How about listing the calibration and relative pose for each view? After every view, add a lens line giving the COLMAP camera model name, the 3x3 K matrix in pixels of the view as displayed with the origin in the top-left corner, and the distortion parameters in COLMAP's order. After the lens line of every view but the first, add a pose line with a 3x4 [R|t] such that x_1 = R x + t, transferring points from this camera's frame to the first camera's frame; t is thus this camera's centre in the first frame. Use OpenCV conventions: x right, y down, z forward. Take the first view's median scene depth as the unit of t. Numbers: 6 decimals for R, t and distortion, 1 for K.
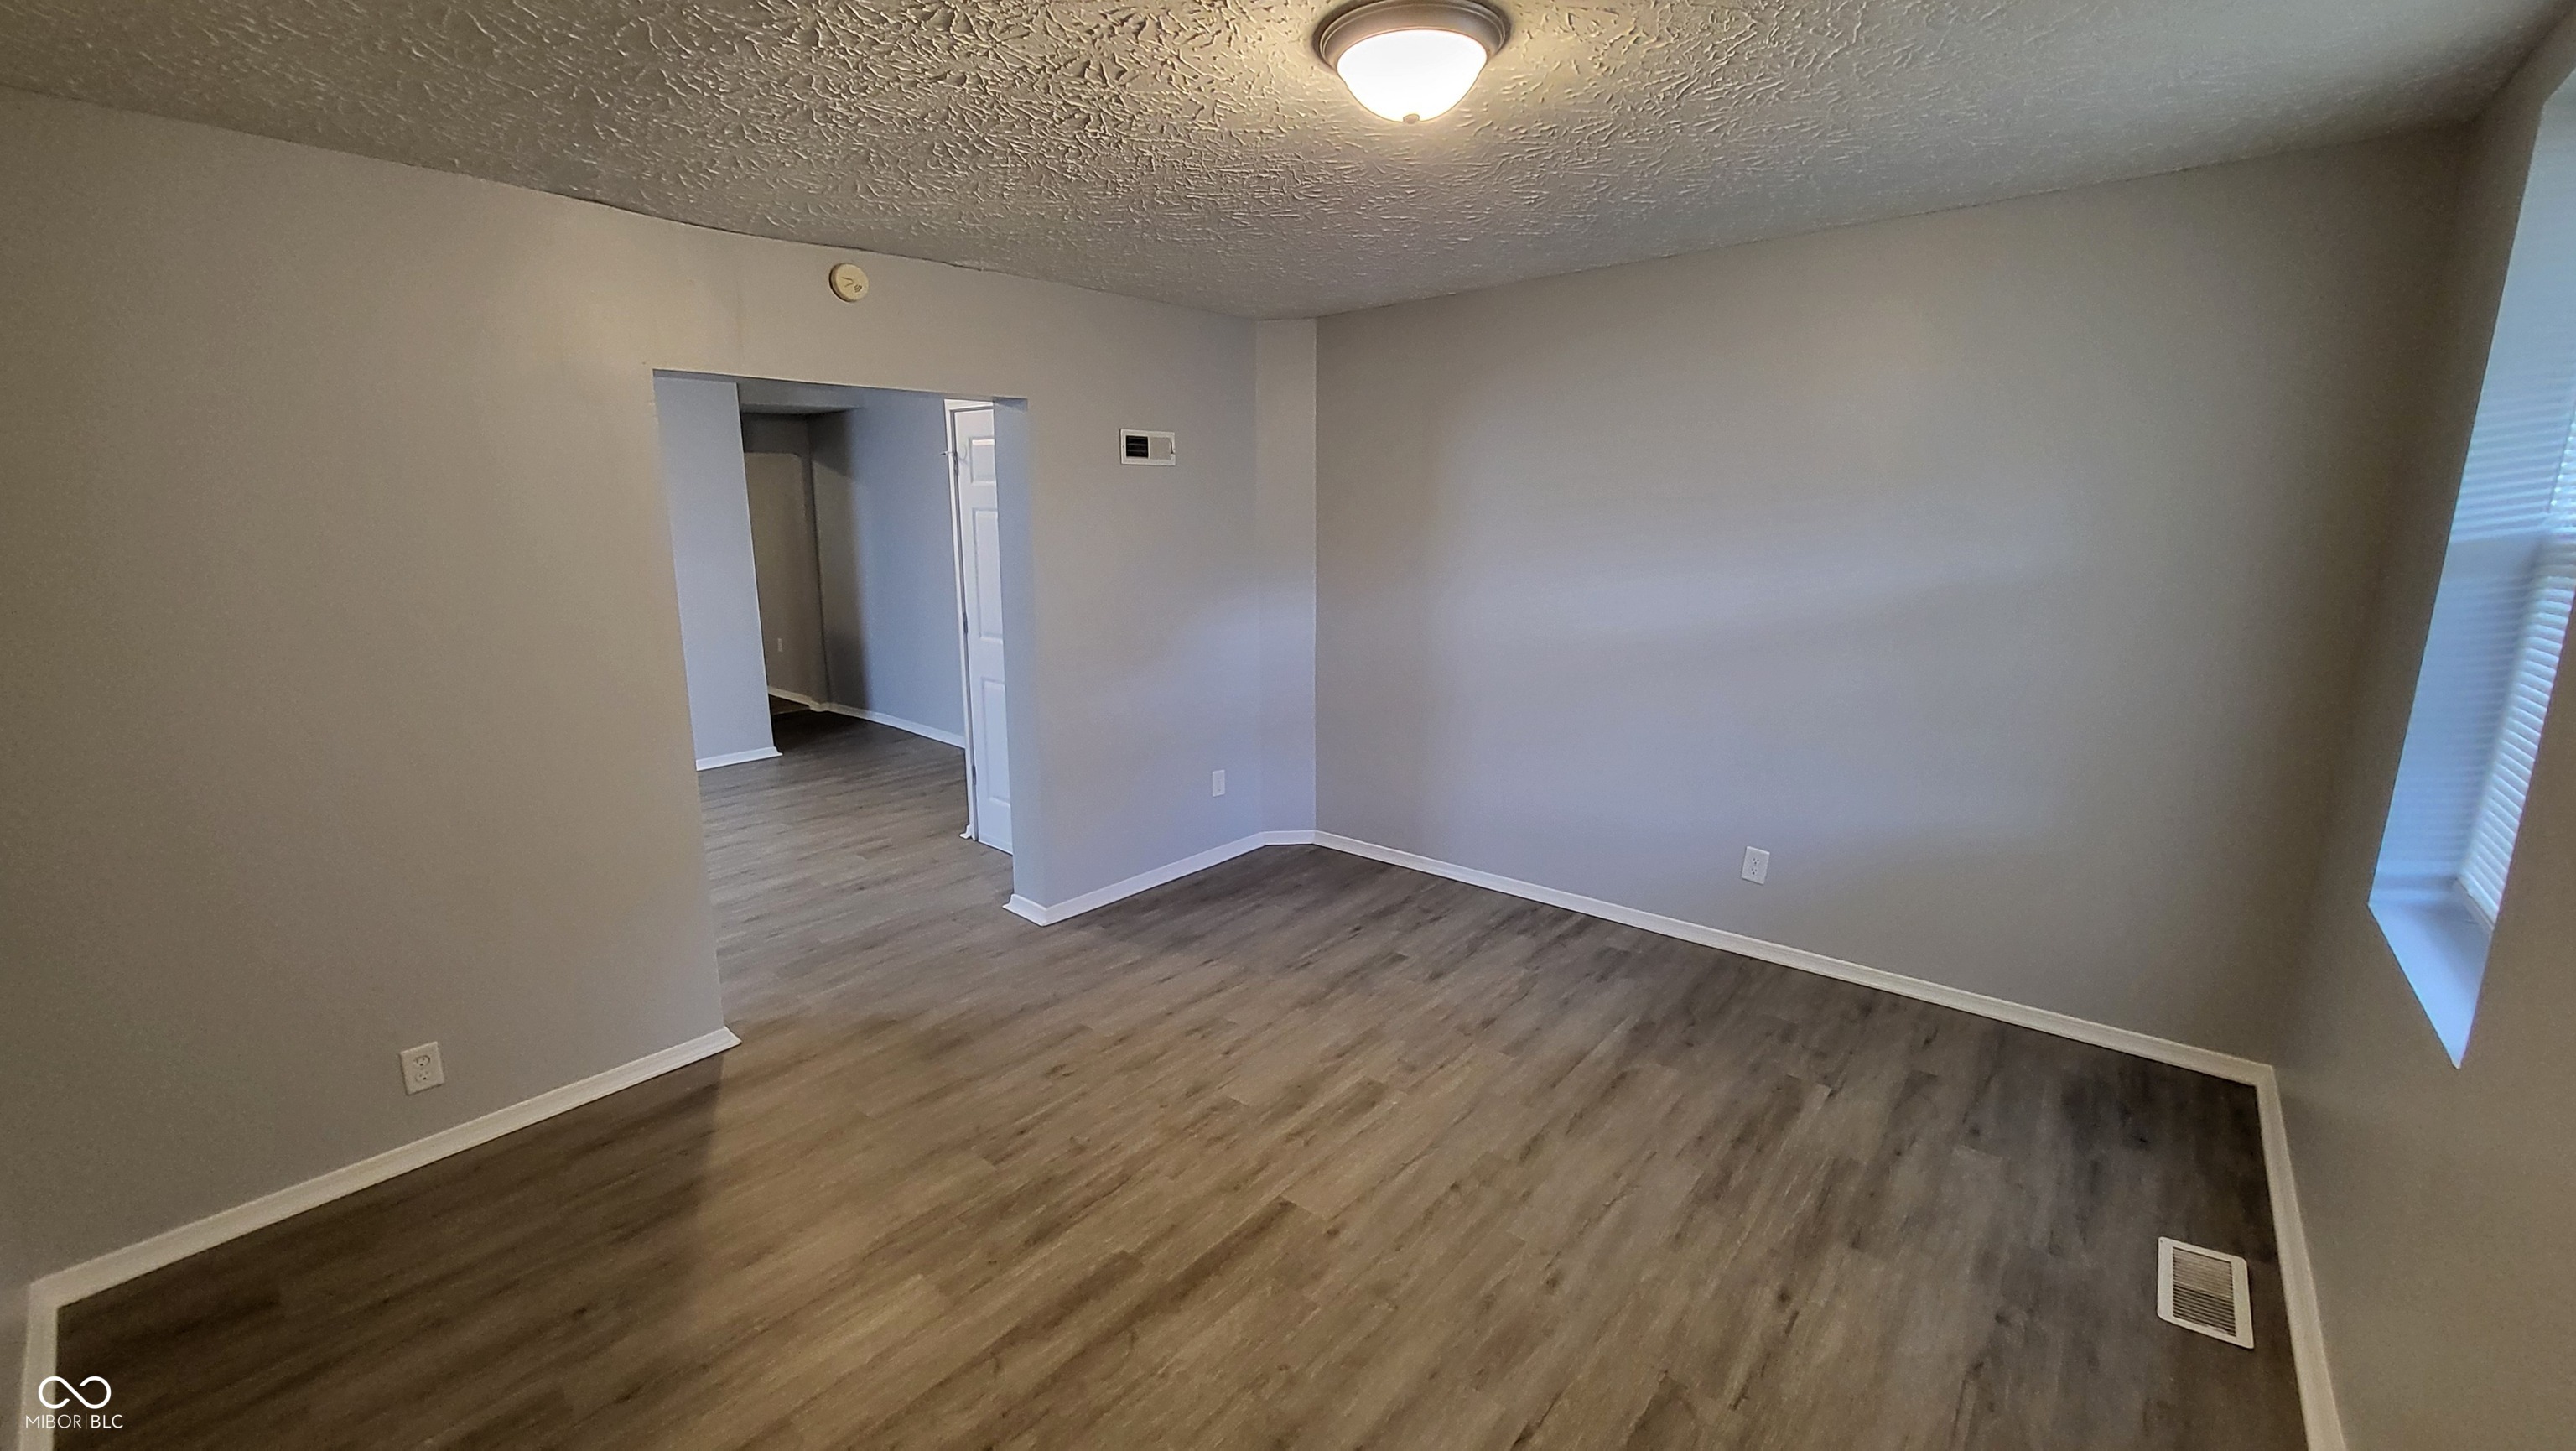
lens RADIAL K [[1018.9, 0, 1294.9], [0, 1018.9, 715.2], [0, 0, 1]] dist [0.000700, -0.000794]
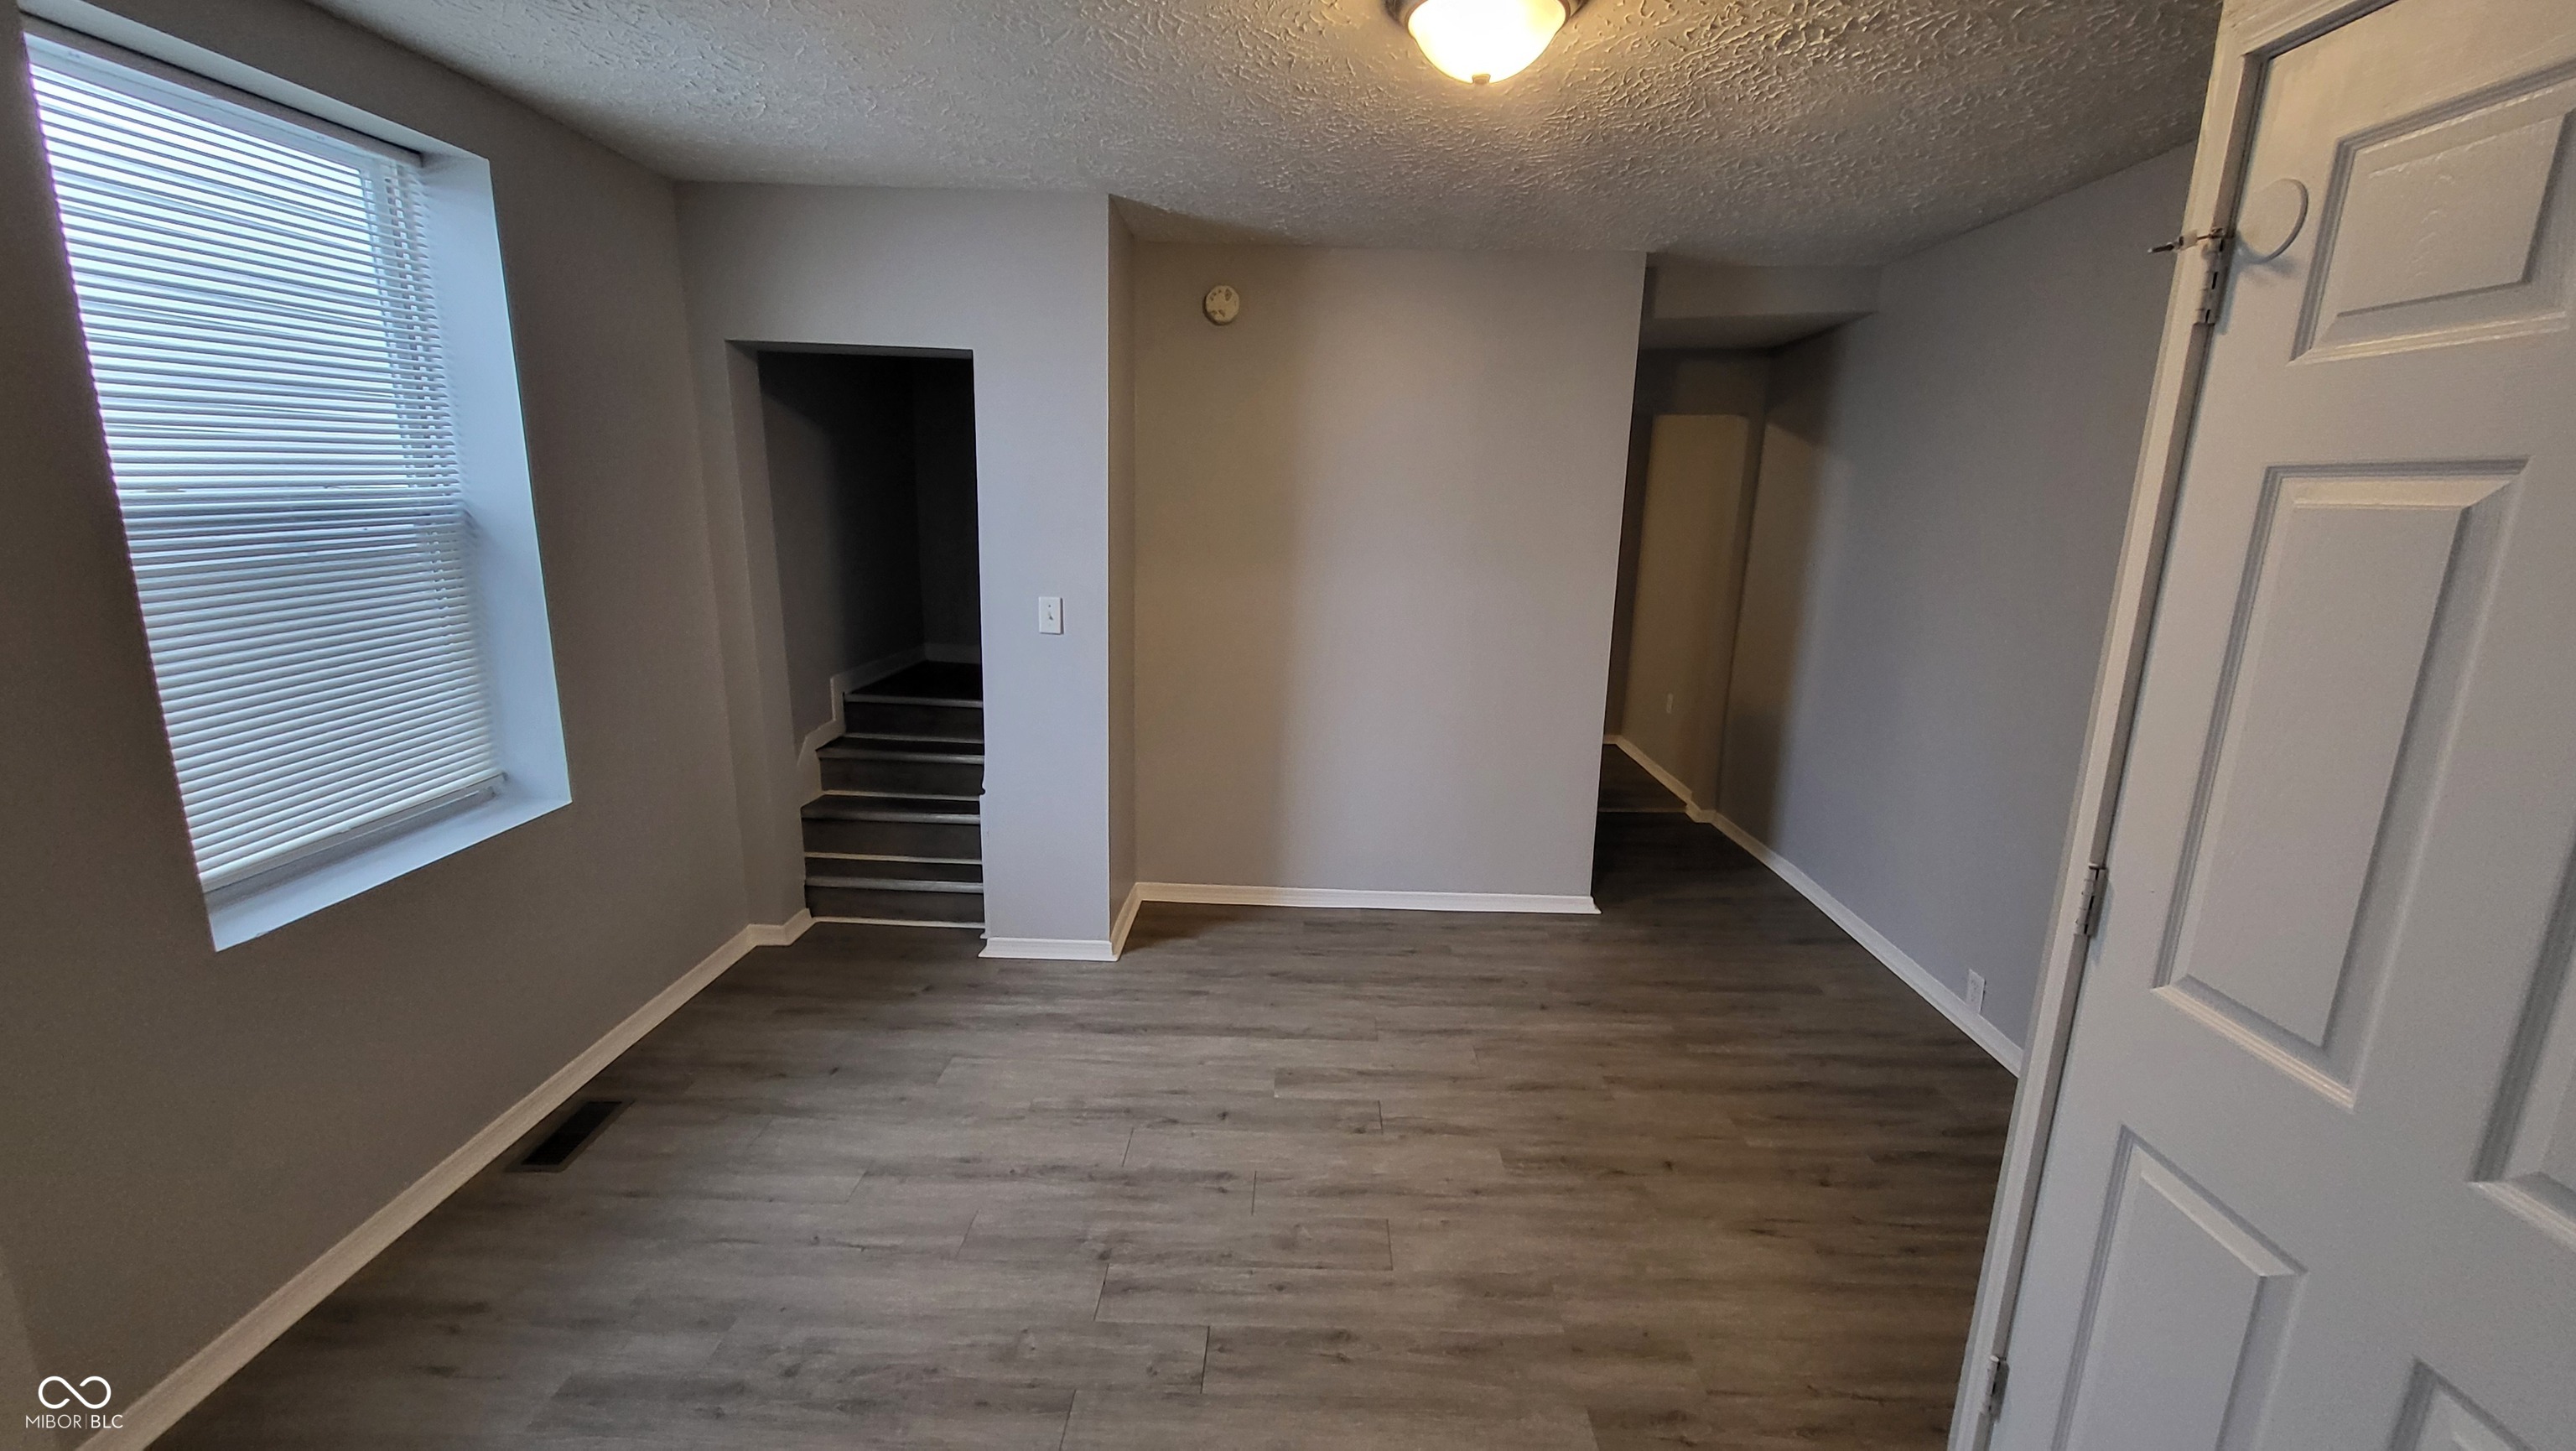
lens RADIAL K [[1018.9, 0, 1294.9], [0, 1018.9, 715.2], [0, 0, 1]] dist [0.000700, -0.000794]
pose [[0.630856, 0.168489, -0.757385, -0.464285], [-0.173253, 0.982081, 0.074165, -0.217184], [0.756310, 0.084432, 0.648743, 1.177184]]
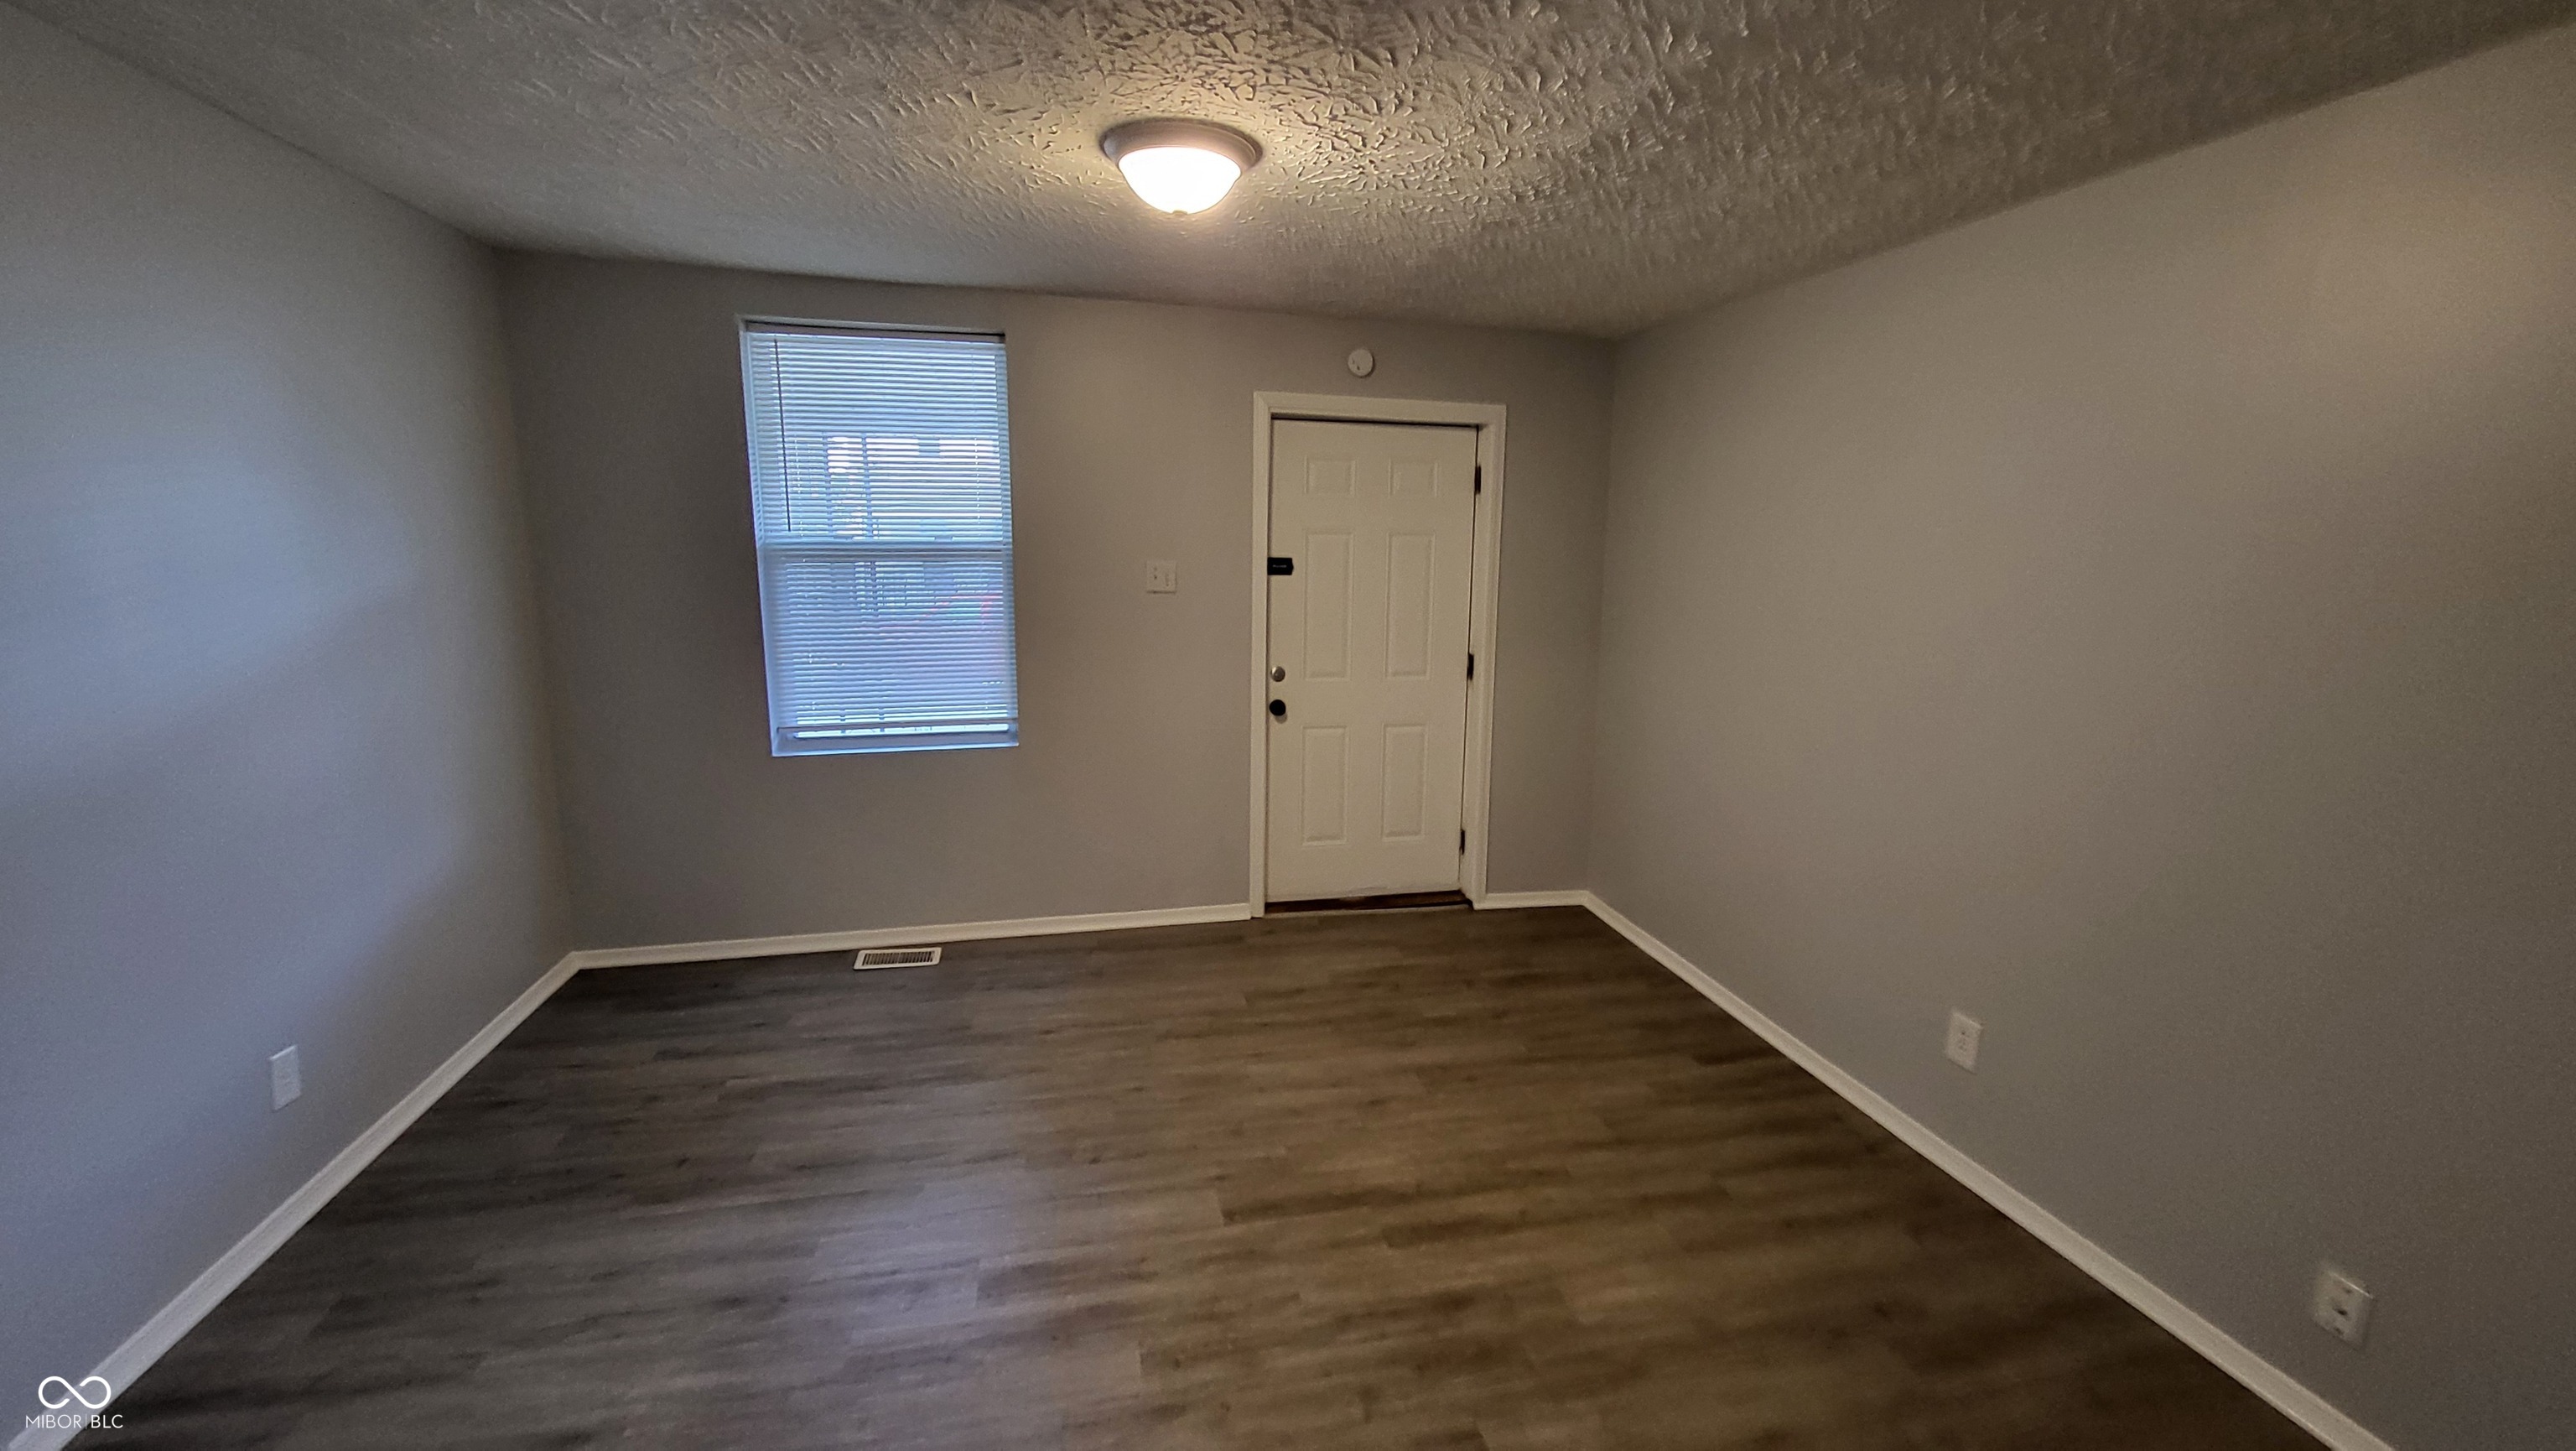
lens RADIAL K [[1018.9, 0, 1294.9], [0, 1018.9, 715.2], [0, 0, 1]] dist [0.000700, -0.000794]
pose [[-0.807550, -0.106065, 0.580184, -0.527237], [0.102710, 0.943377, 0.315420, -0.265680], [-0.580788, 0.314308, -0.750930, 1.385634]]
